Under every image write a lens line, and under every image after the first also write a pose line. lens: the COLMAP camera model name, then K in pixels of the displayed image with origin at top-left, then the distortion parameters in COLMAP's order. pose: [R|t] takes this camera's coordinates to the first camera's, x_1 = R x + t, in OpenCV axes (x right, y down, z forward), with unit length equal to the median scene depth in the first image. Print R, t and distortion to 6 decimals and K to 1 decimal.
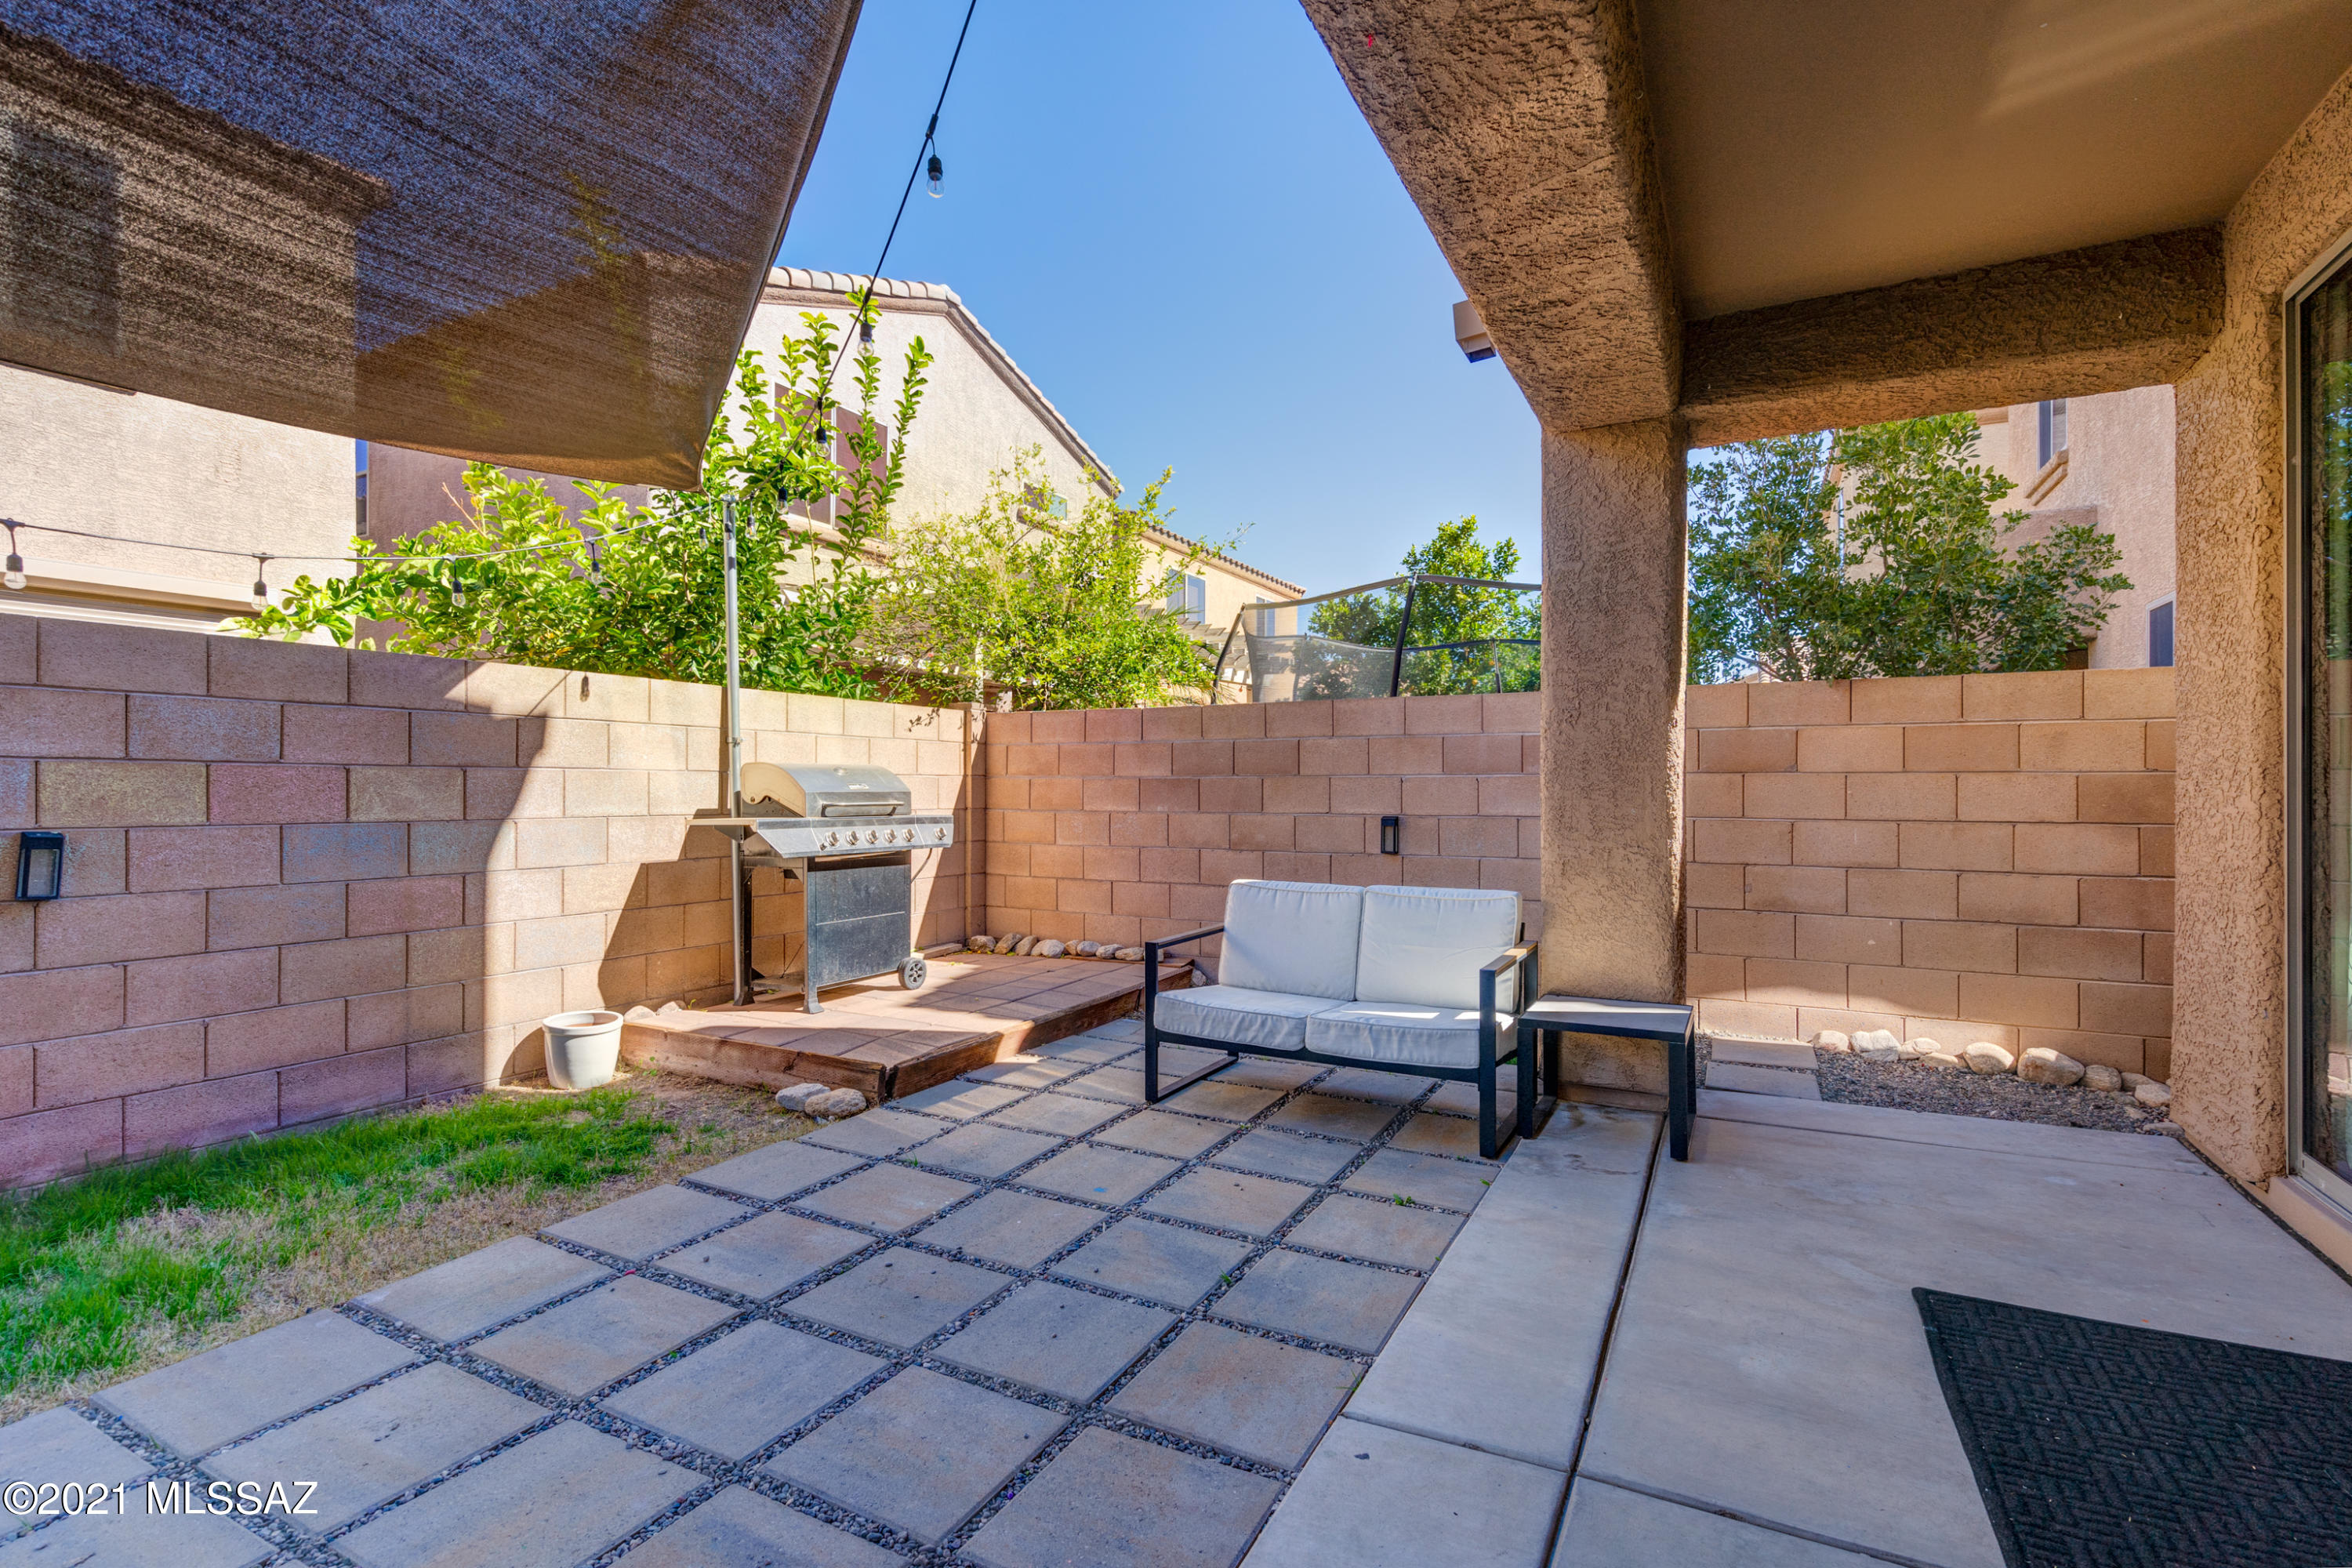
lens RADIAL K [[1073.0, 0, 1165.0], [0, 1073.0, 785.5], [0, 0, 1]] dist [-0.001117, -0.000823]
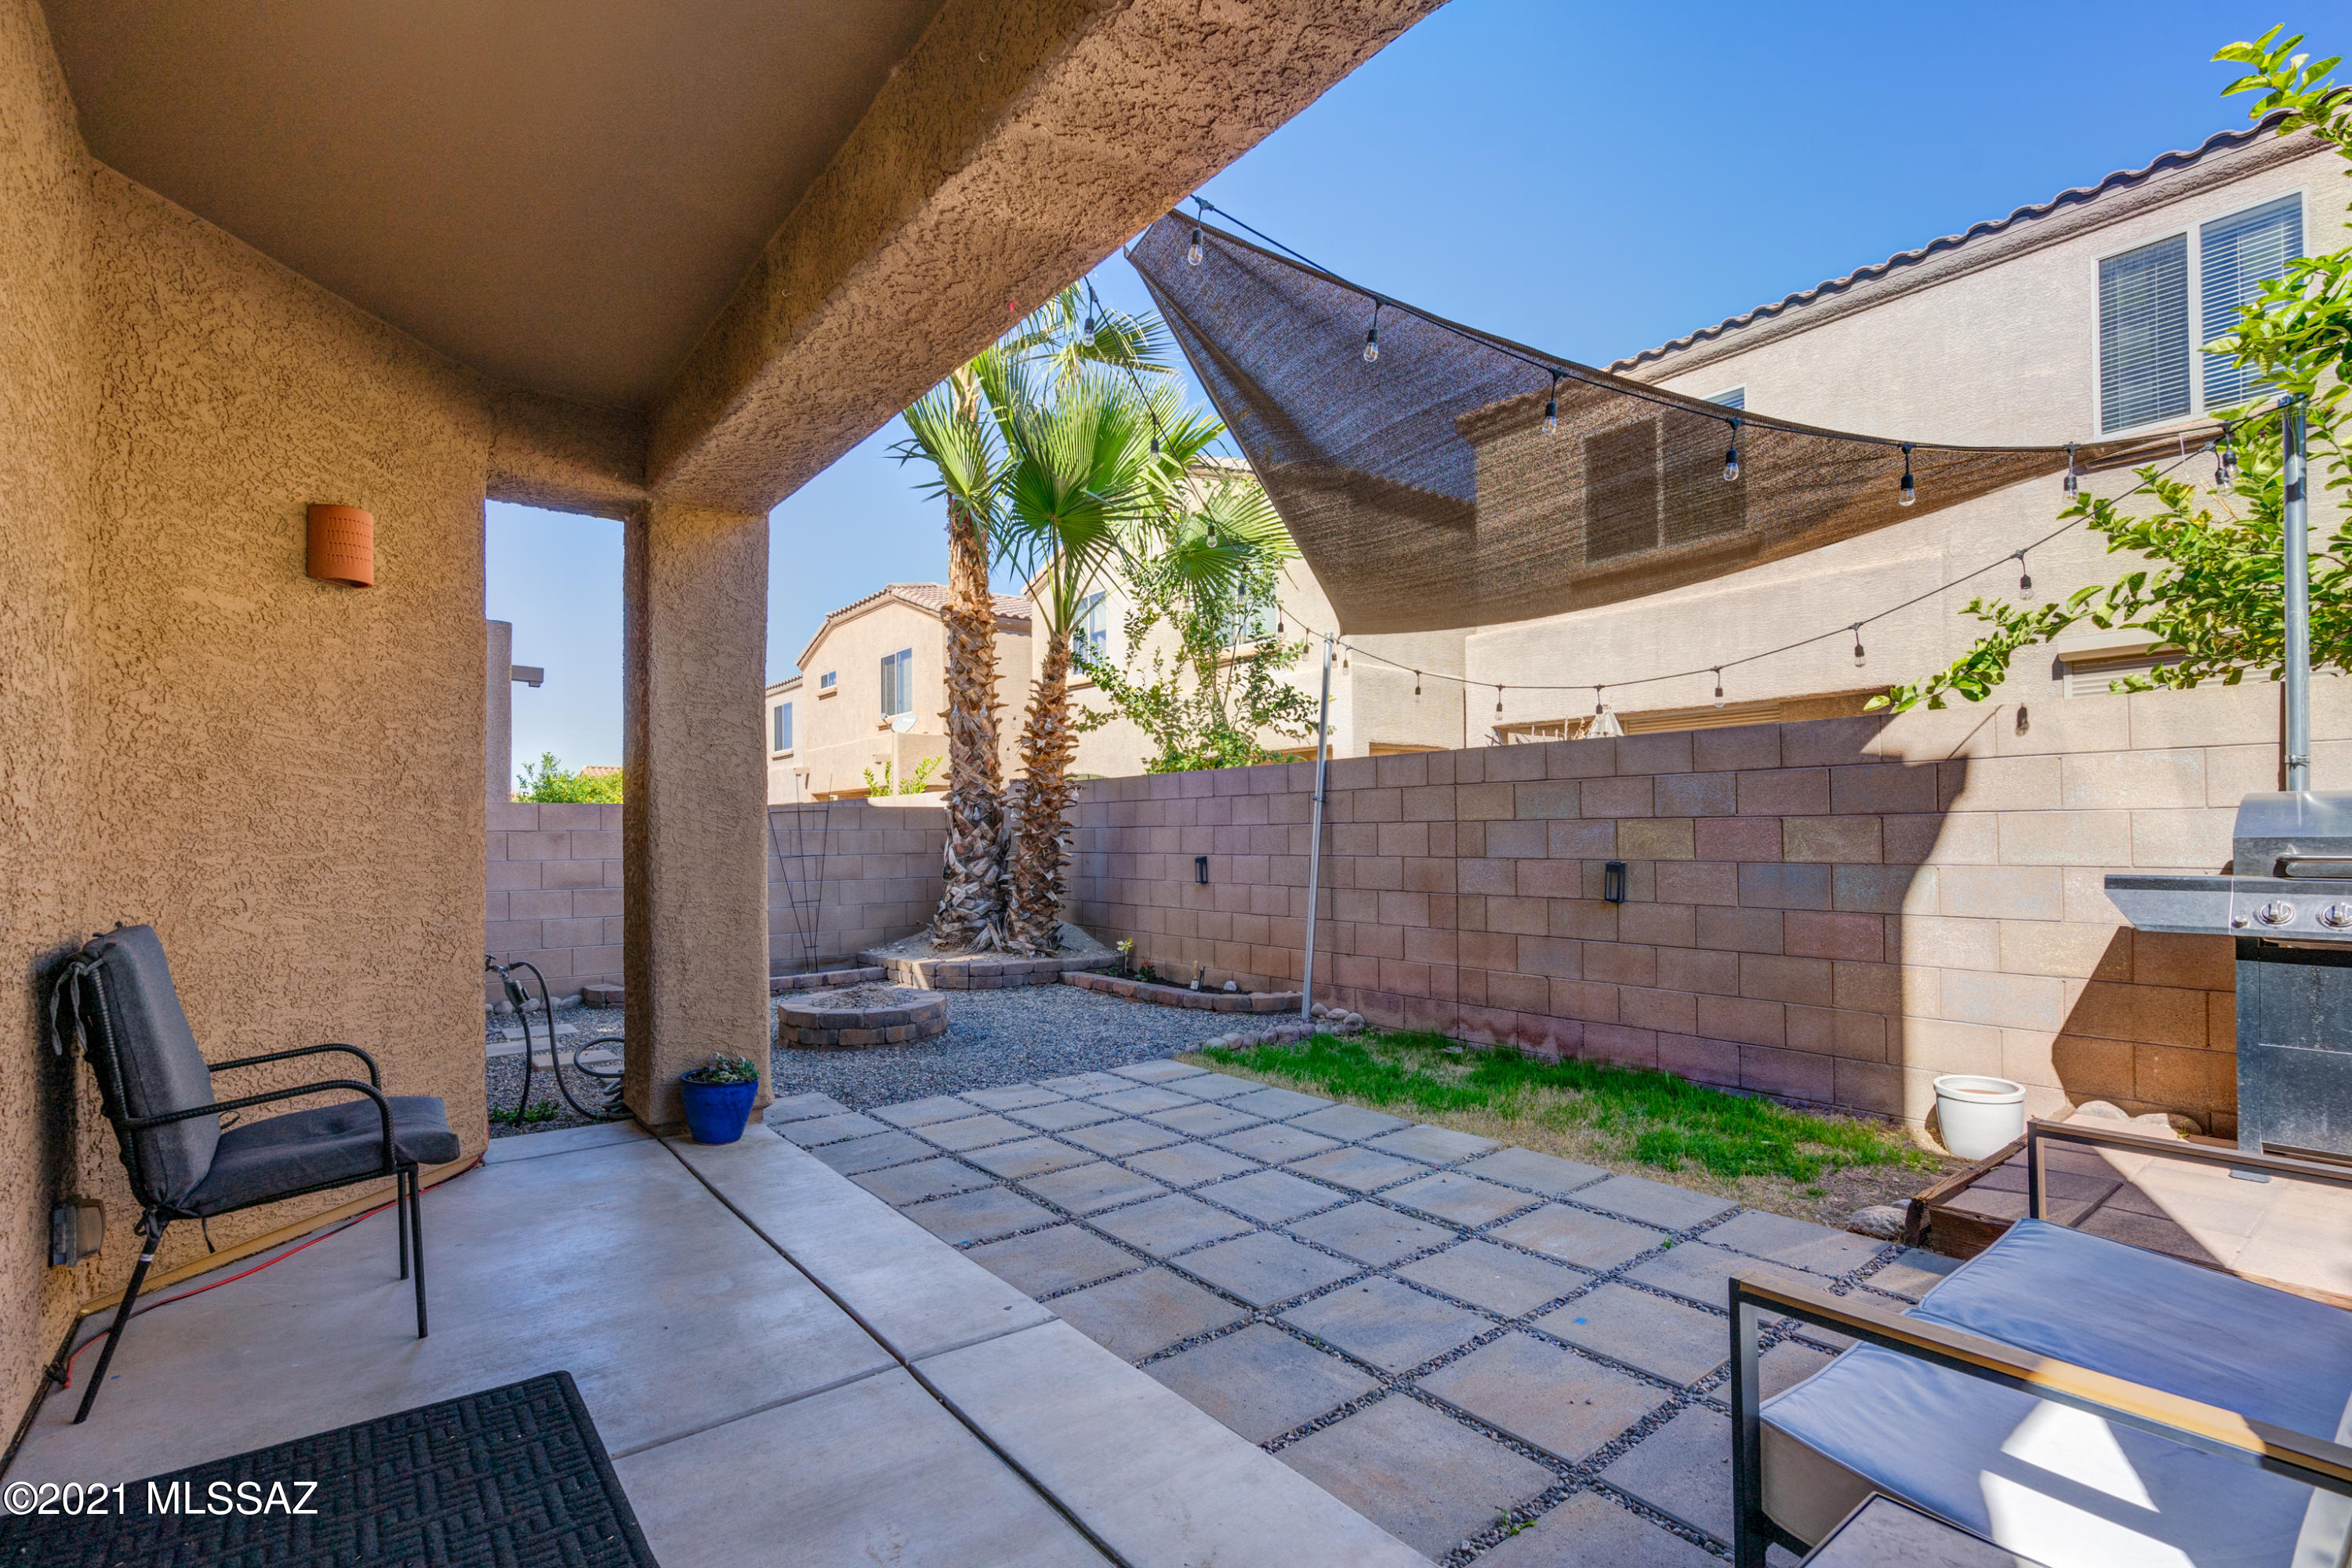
lens RADIAL K [[1073.0, 0, 1153.6], [0, 1073.0, 830.2], [0, 0, 1]] dist [-0.001117, -0.000823]
pose [[-0.407299, -0.005099, -0.913281, 0.643124], [0.010155, 0.999897, -0.010111, 0.002082], [0.913239, -0.013393, -0.407205, 0.803754]]
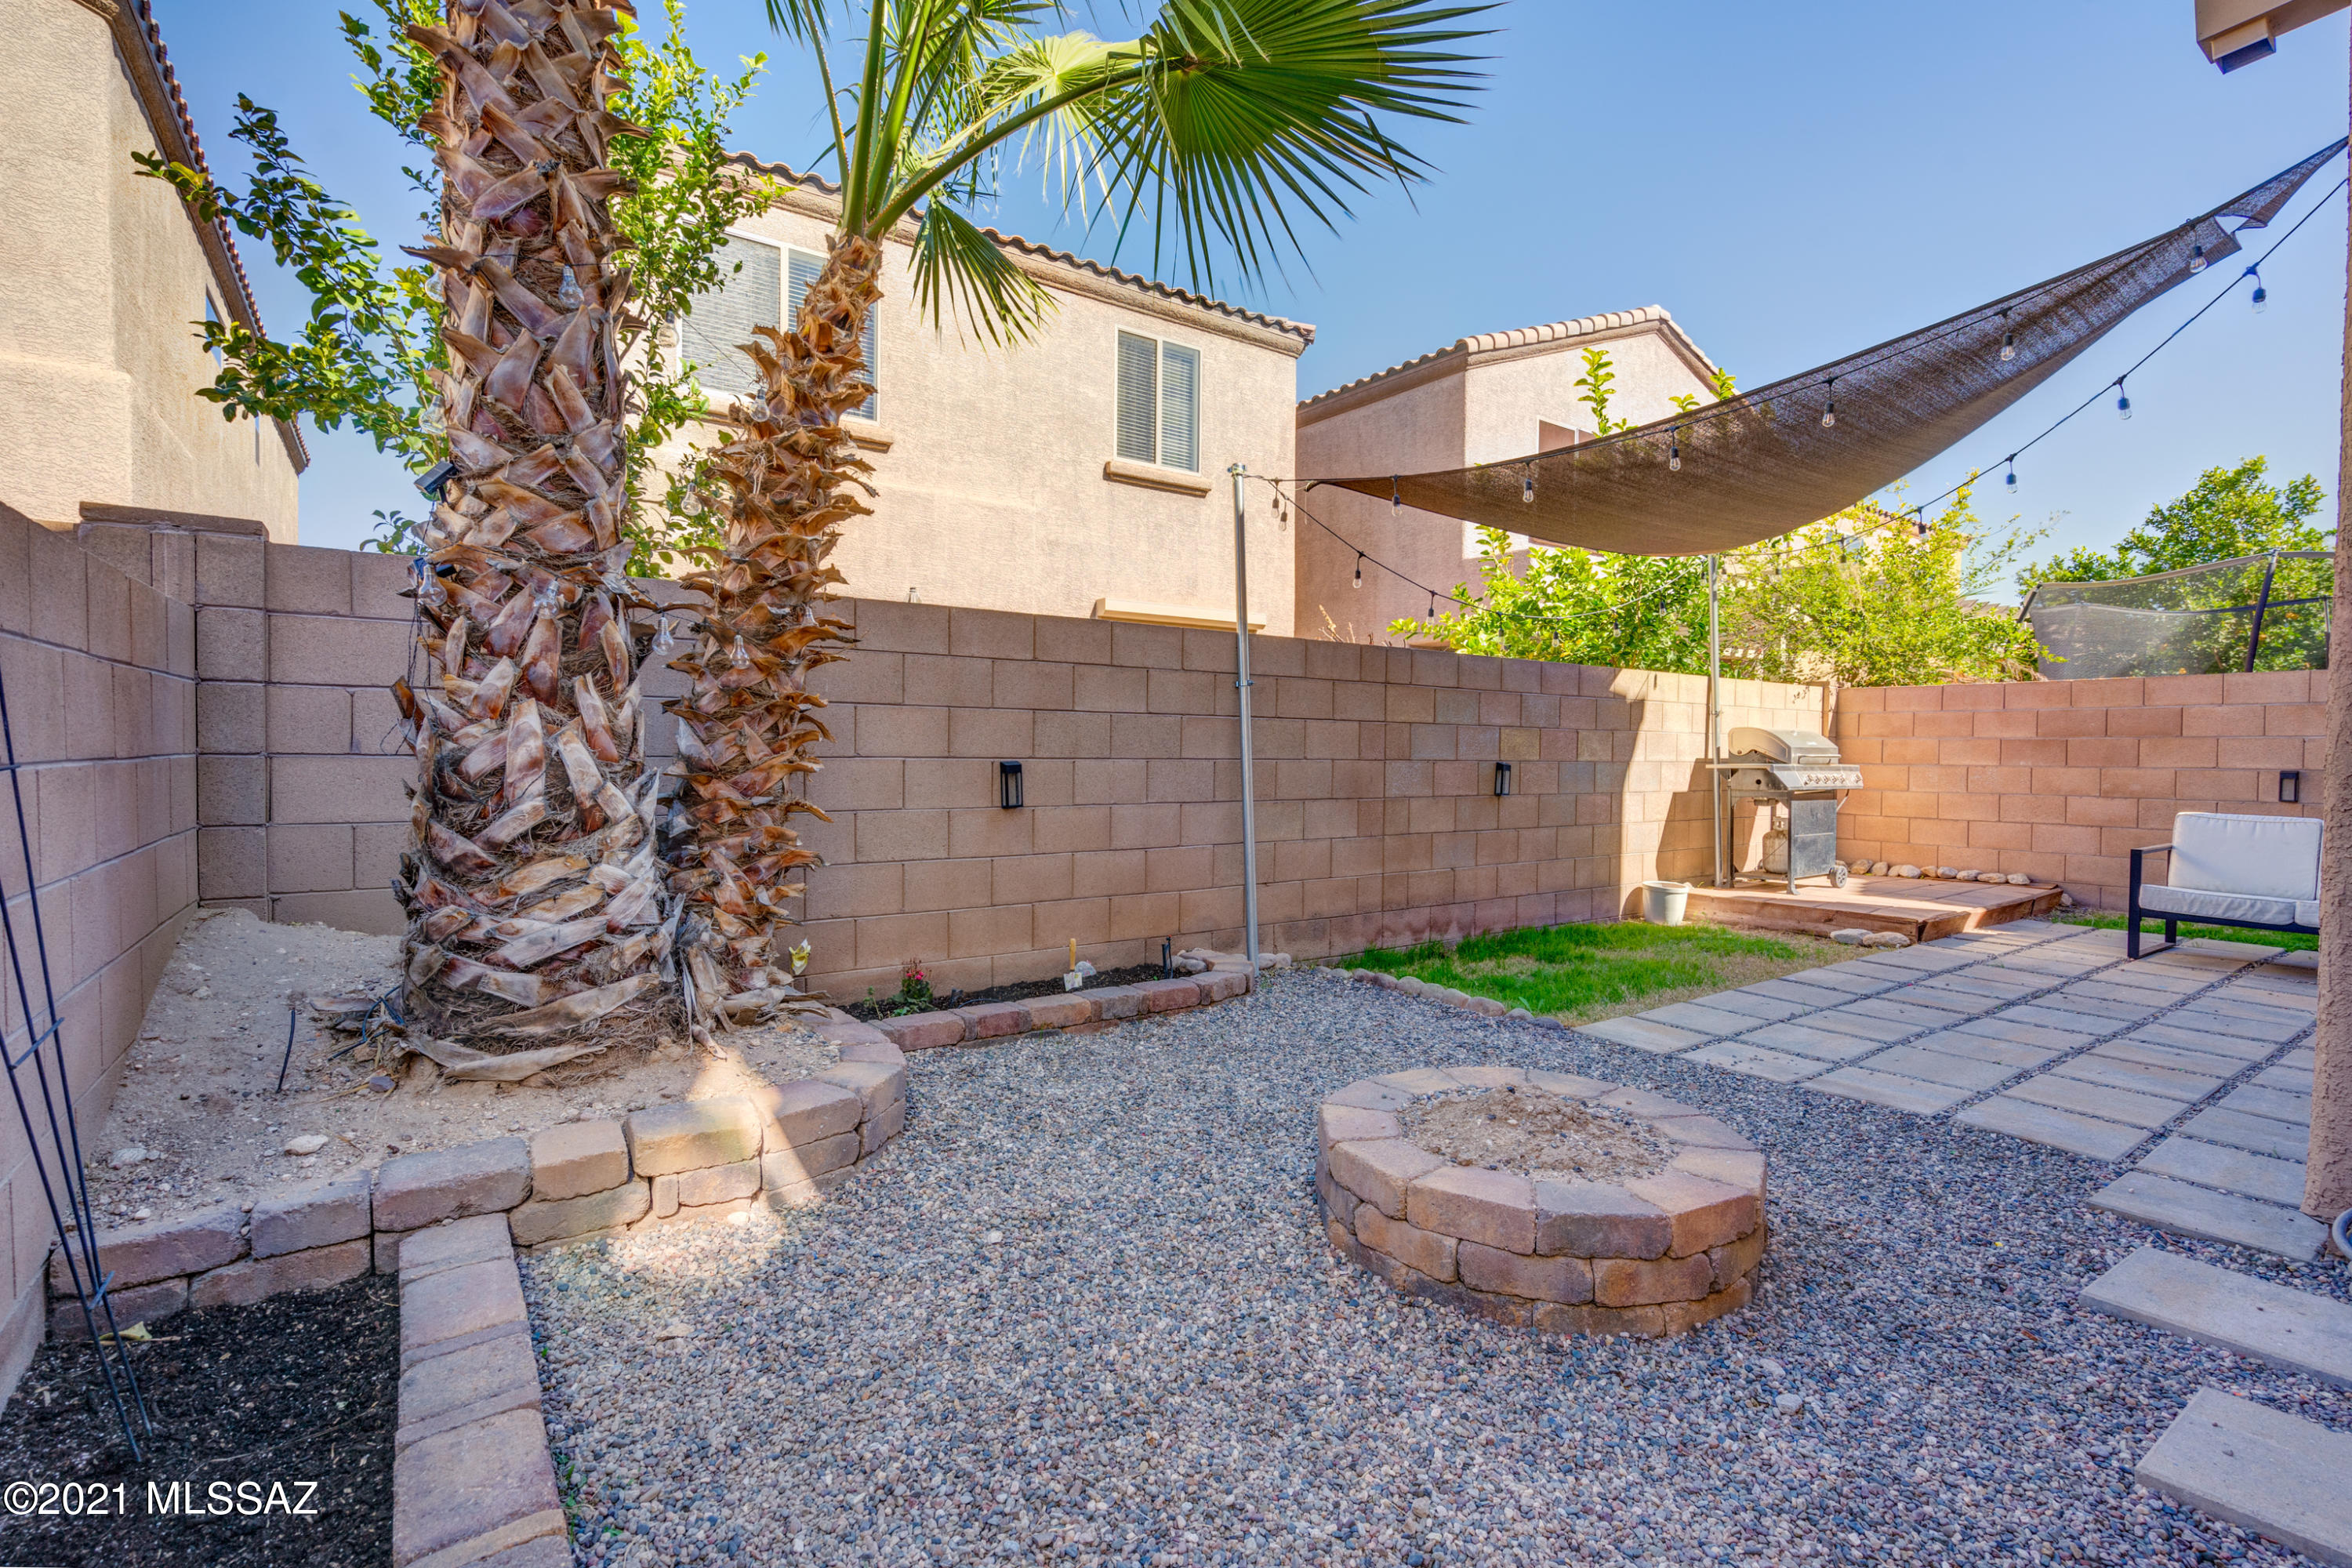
lens RADIAL K [[1073.0, 0, 1192.7], [0, 1073.0, 776.9], [0, 0, 1]] dist [-0.001117, -0.000823]
pose [[0.903166, 0.017137, -0.428950, -0.546660], [-0.006313, 0.999625, 0.026644, 0.015732], [0.429246, -0.021356, 0.902935, -0.868797]]
